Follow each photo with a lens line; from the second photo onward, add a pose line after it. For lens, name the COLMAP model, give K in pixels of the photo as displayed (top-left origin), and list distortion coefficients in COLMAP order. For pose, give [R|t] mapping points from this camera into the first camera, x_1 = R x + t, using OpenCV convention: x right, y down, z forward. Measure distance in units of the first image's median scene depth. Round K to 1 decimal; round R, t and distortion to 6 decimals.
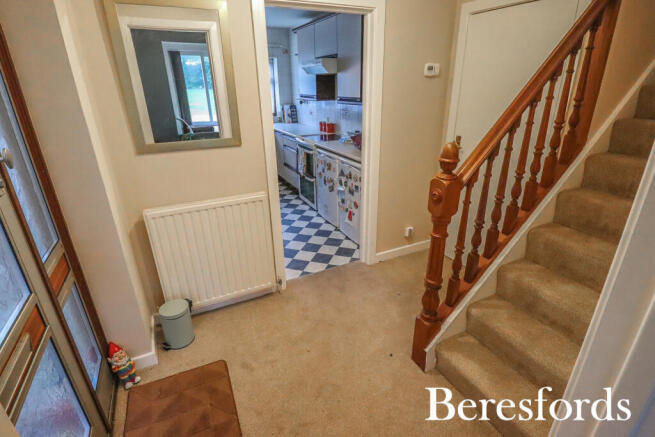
lens RADIAL K [[301.9, 0, 328.5], [0, 301.9, 220.5], [0, 0, 1]] dist [0.000388, -0.011038]
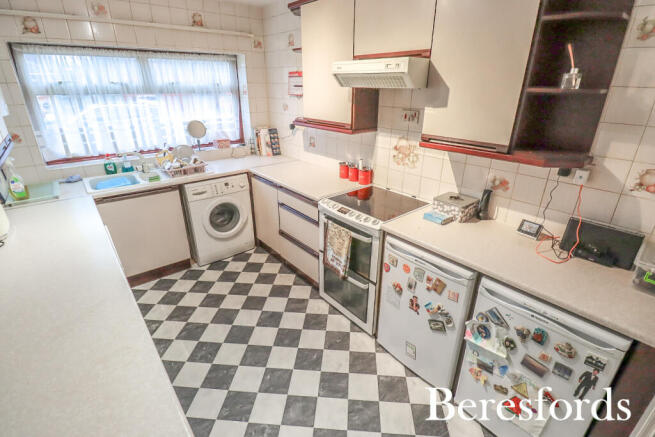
lens RADIAL K [[301.9, 0, 328.5], [0, 301.9, 220.5], [0, 0, 1]] dist [0.000388, -0.011038]
pose [[0.973977, -0.082526, 0.211088, -0.176782], [0.083130, 0.996520, 0.006025, -0.206373], [-0.210851, 0.011679, 0.977448, 0.395981]]
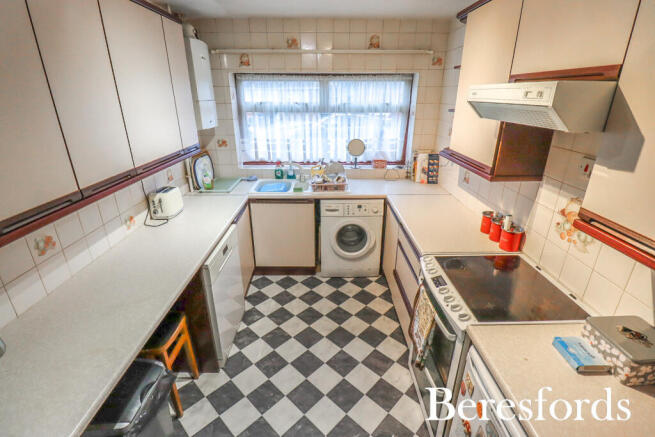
lens RADIAL K [[301.9, 0, 328.5], [0, 301.9, 220.5], [0, 0, 1]] dist [0.000388, -0.011038]
pose [[0.899628, 0.171399, -0.401612, -0.053817], [-0.183529, 0.982978, 0.008400, -0.259533], [0.396215, 0.066150, 0.915772, 0.465786]]
